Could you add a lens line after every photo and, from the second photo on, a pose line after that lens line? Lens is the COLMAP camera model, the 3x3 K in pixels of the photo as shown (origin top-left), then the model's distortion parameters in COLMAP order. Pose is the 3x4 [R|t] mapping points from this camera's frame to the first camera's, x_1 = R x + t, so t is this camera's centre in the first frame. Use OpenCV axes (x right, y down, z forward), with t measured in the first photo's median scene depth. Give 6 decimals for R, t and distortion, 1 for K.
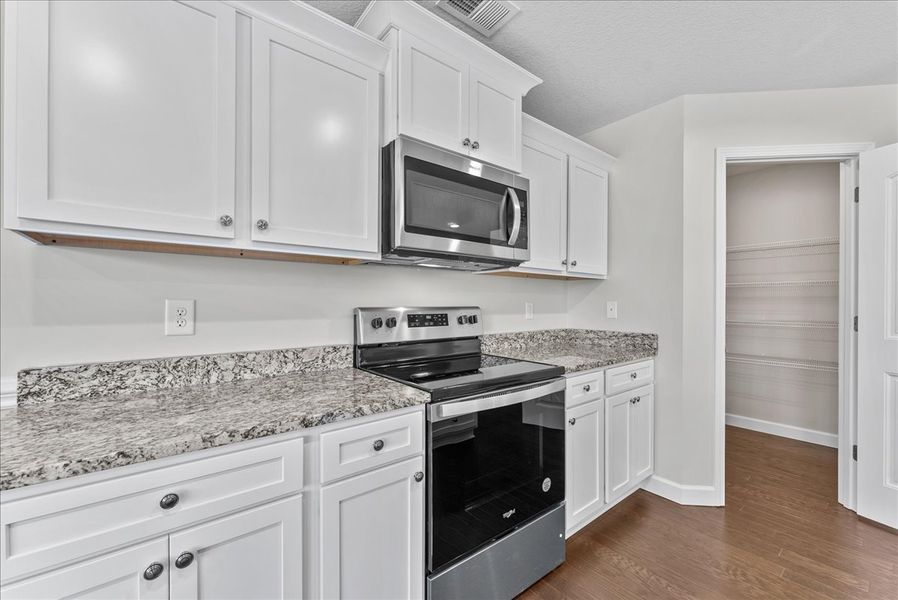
lens RADIAL K [[363.0, 0, 446.0], [0, 363.0, 304.1], [0, 0, 1]] dist [0.000395, -0.000072]
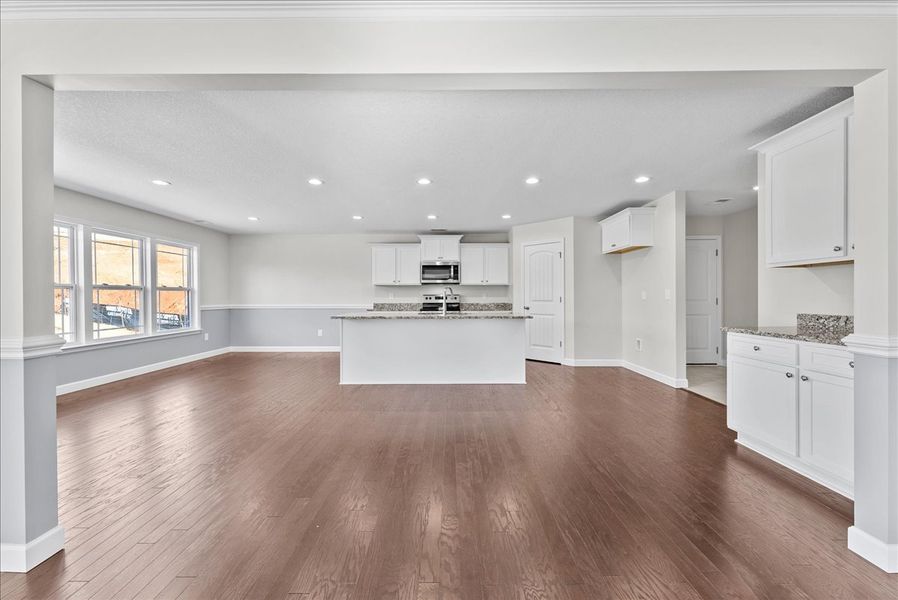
lens RADIAL K [[363.0, 0, 444.5], [0, 363.0, 296.4], [0, 0, 1]] dist [0.000395, -0.000072]
pose [[0.769912, -0.011341, -0.638049, 3.304880], [-0.000387, 0.999834, -0.018240, 0.126124], [0.638149, 0.014290, 0.769780, -2.684258]]
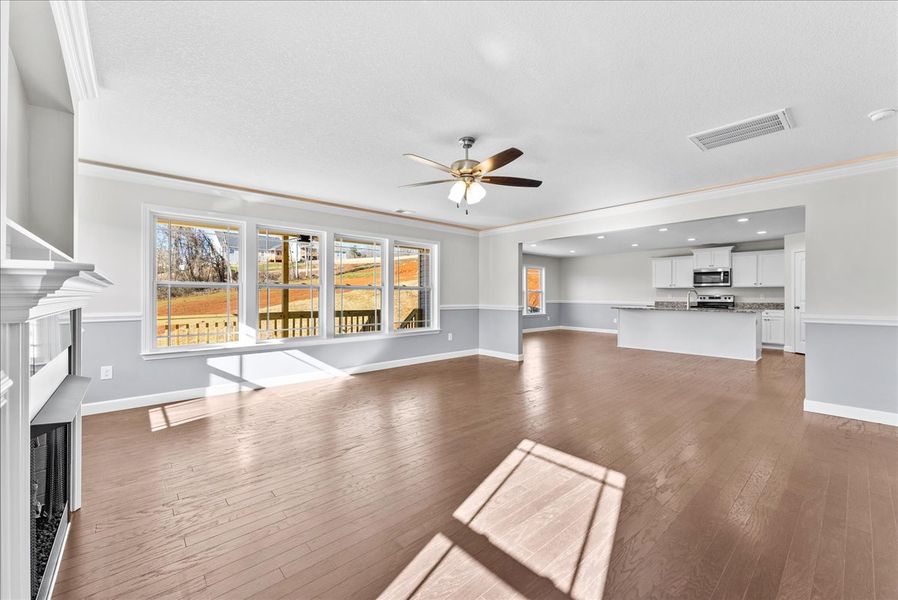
lens RADIAL K [[363.0, 0, 451.1], [0, 363.0, 297.6], [0, 0, 1]] dist [0.000395, -0.000072]
pose [[0.054620, 0.000612, -0.998507, 6.098635], [-0.014334, 0.999897, -0.000171, 0.118653], [0.998404, 0.014322, 0.054623, -3.705324]]
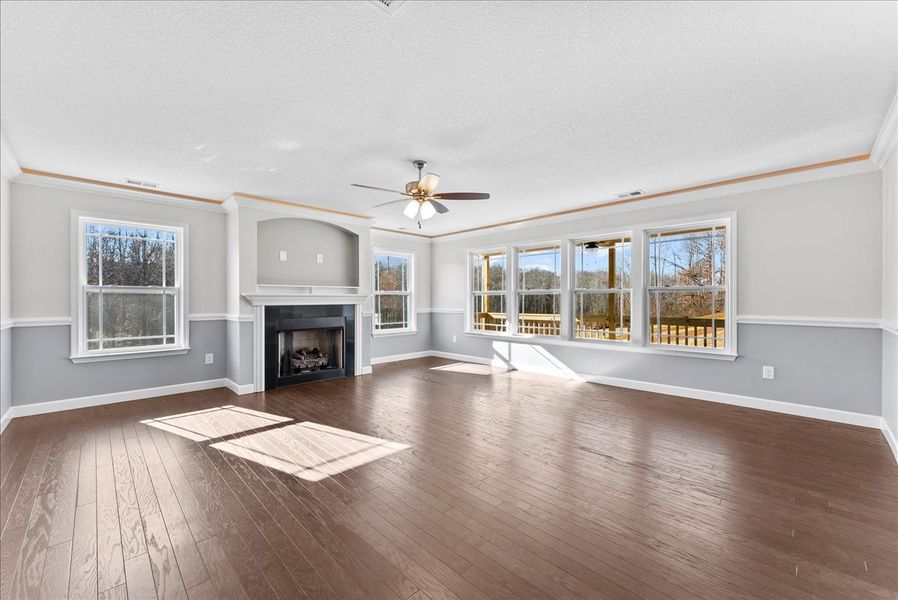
lens RADIAL K [[363.0, 0, 451.0], [0, 363.0, 296.9], [0, 0, 1]] dist [0.000395, -0.000072]
pose [[-0.993268, -0.009623, -0.115435, 4.035711], [-0.009904, 0.999949, 0.001859, 0.087434], [0.115411, 0.002990, -0.993313, -1.032255]]
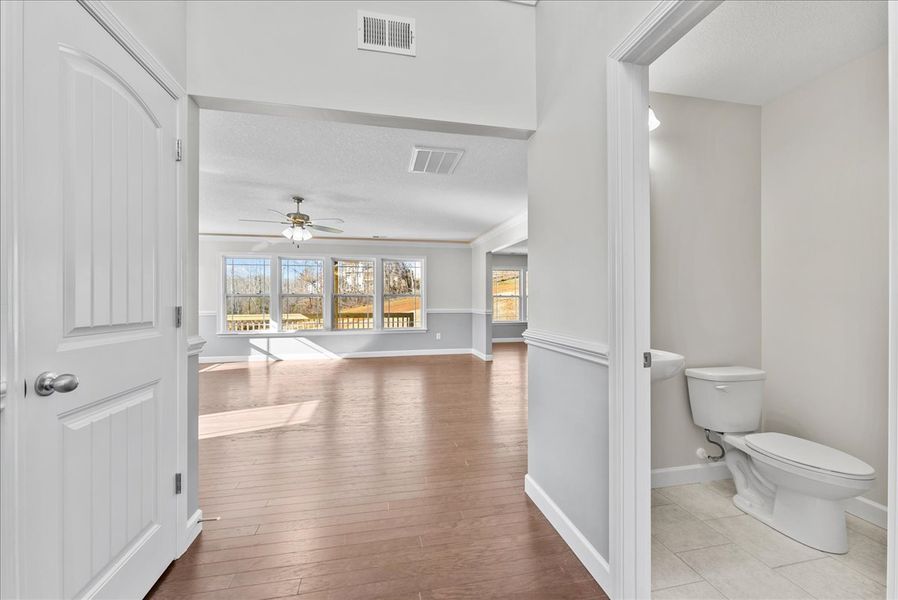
lens RADIAL K [[363.0, 0, 445.5], [0, 363.0, 302.2], [0, 0, 1]] dist [0.000395, -0.000072]
pose [[-0.455828, -0.002154, -0.890065, 6.254052], [-0.010975, 0.999935, 0.003201, 0.092886], [0.890000, 0.011227, -0.455822, -0.821541]]
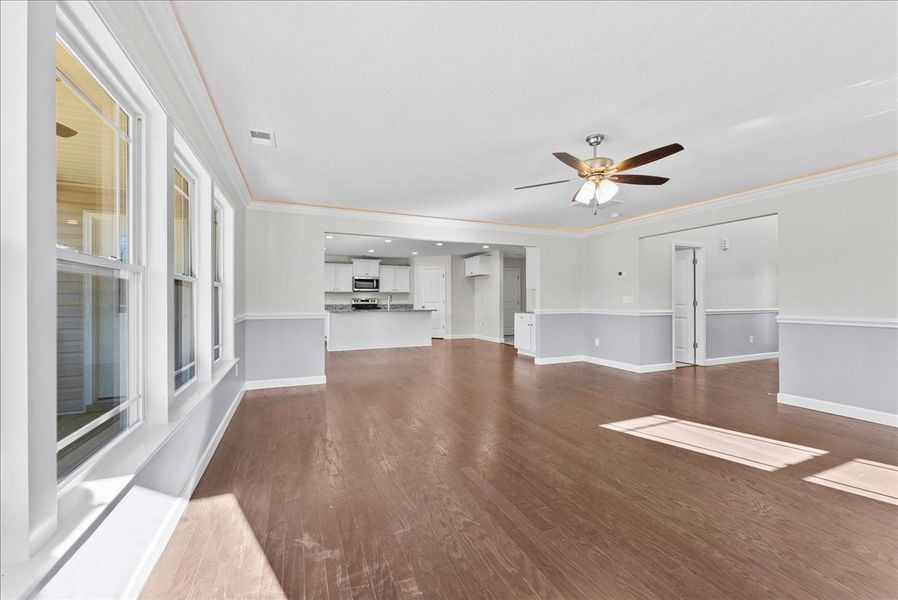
lens RADIAL K [[363.0, 0, 446.0], [0, 363.0, 298.7], [0, 0, 1]] dist [0.000395, -0.000072]
pose [[0.963194, -0.008609, -0.268668, 3.694558], [0.004474, 0.999862, -0.016002, 0.142775], [0.268769, 0.014211, 0.963100, -5.705643]]
